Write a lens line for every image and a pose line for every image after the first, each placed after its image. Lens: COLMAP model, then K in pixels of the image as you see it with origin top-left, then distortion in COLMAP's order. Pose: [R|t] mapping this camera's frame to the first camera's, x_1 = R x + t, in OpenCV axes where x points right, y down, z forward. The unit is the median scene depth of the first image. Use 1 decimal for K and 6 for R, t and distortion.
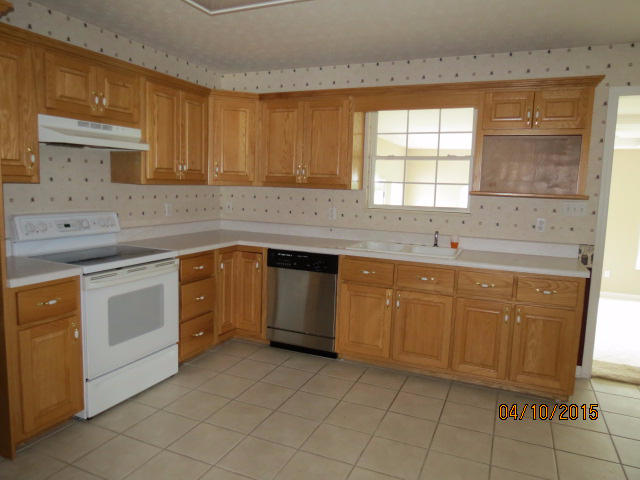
lens RADIAL K [[448.7, 0, 320.0], [0, 448.7, 240.0], [0, 0, 1]] dist [-0.063044, -0.000200]
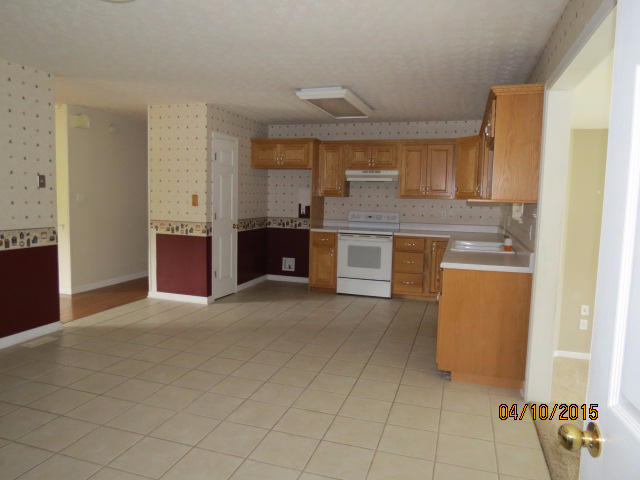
lens RADIAL K [[448.7, 0, 320.0], [0, 448.7, 240.0], [0, 0, 1]] dist [-0.063044, -0.000200]
pose [[0.103698, 0.074237, -0.991834, 1.692586], [-0.136512, 0.988835, 0.059740, -0.017115], [0.985196, 0.129202, 0.112675, 0.516840]]
